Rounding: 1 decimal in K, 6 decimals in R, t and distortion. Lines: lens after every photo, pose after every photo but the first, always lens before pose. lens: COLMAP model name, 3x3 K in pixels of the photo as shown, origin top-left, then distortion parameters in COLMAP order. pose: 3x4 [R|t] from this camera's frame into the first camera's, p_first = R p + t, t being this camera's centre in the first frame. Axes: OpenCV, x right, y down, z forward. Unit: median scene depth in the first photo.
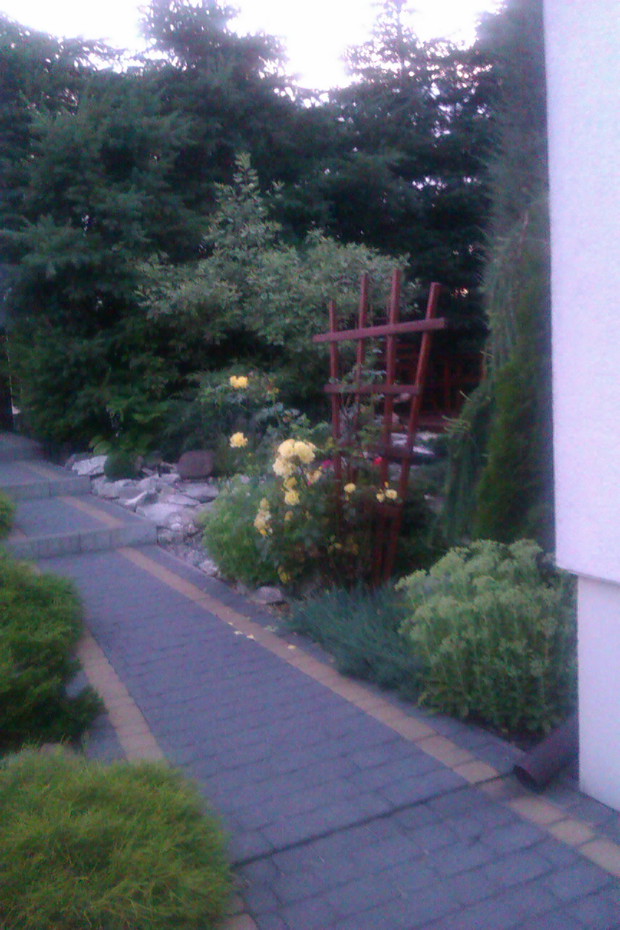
lens RADIAL K [[910.1, 0, 312.6], [0, 910.1, 467.5], [0, 0, 1]] dist [0.098100, -0.334374]
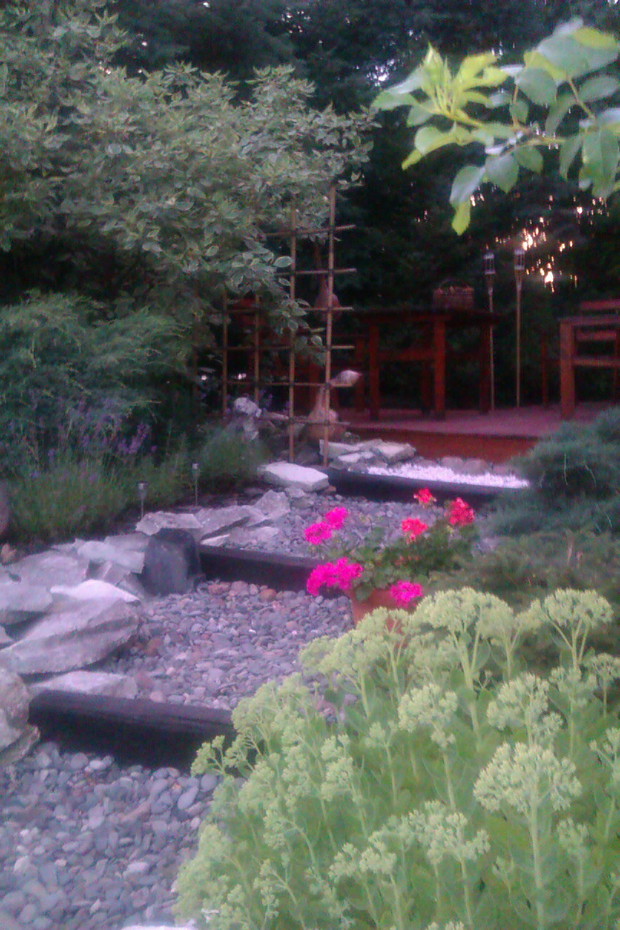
lens RADIAL K [[910.1, 0, 312.6], [0, 910.1, 467.5], [0, 0, 1]] dist [0.098100, -0.334374]
pose [[0.953807, -0.013393, 0.300120, -0.098409], [0.017017, 0.999810, -0.009463, -0.018640], [-0.299937, 0.014133, 0.953854, 0.522066]]
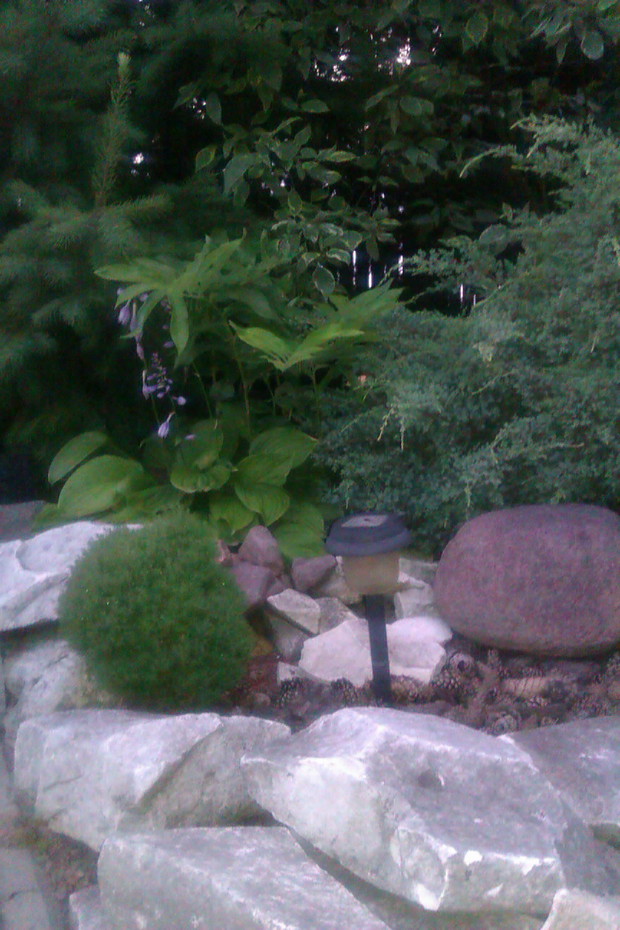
lens RADIAL K [[910.1, 0, 312.6], [0, 910.1, 467.5], [0, 0, 1]] dist [0.098100, -0.334374]
pose [[0.995630, 0.024283, -0.090169, -0.155690], [-0.027238, 0.999126, -0.031697, -0.019836], [0.089321, 0.034014, 0.995422, 0.775834]]
